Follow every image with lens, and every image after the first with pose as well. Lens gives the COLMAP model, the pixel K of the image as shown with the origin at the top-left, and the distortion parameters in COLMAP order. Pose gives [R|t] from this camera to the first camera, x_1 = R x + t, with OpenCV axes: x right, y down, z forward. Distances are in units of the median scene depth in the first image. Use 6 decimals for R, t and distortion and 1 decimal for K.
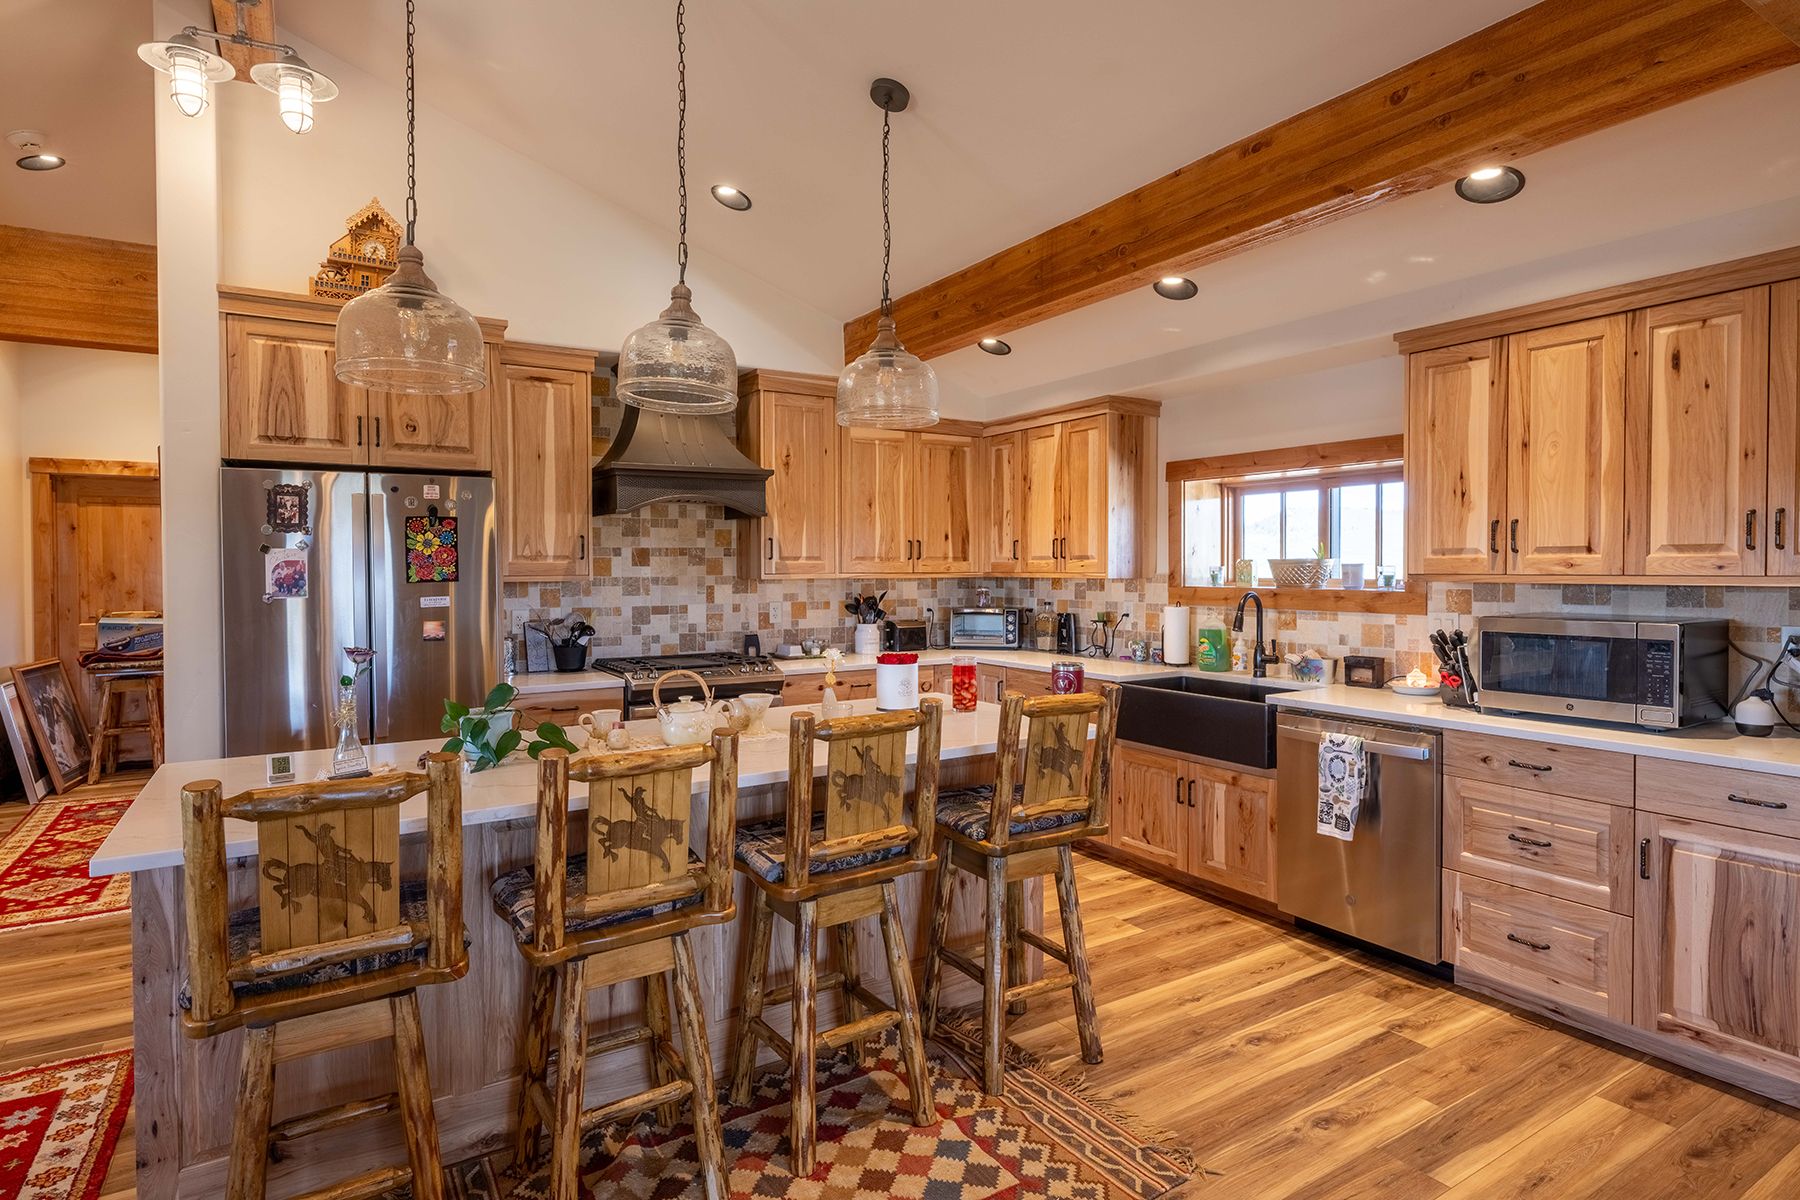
lens RADIAL K [[948.9, 0, 900.0], [0, 948.9, 600.0], [0, 0, 1]] dist [-0.000449, 0.000001]
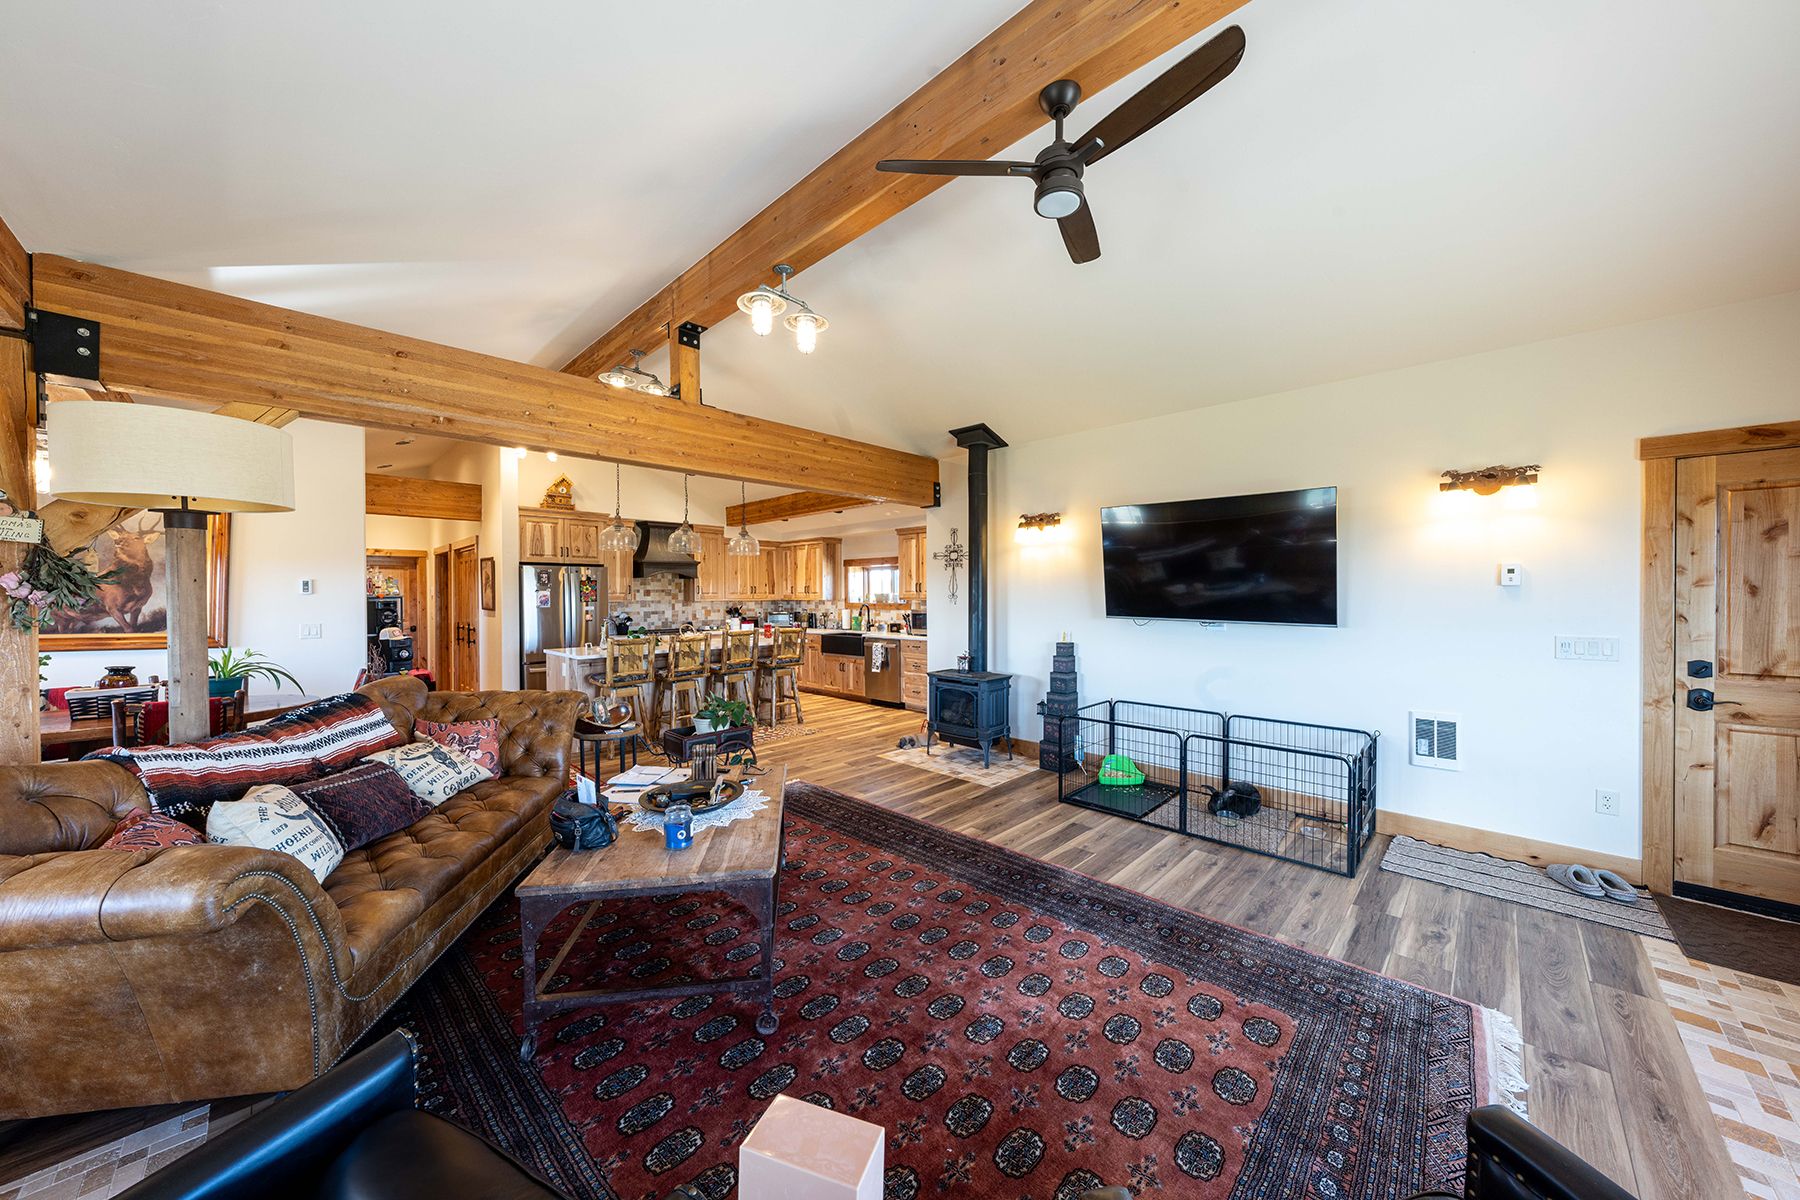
lens RADIAL K [[611.4, 0, 927.3], [0, 611.4, 595.7], [0, 0, 1]] dist [0.000273, 0.000005]
pose [[0.958883, -0.003106, 0.283786, -0.004211], [0.012833, 0.999392, -0.032425, 0.028736], [-0.283513, 0.034734, 0.958339, -0.888328]]
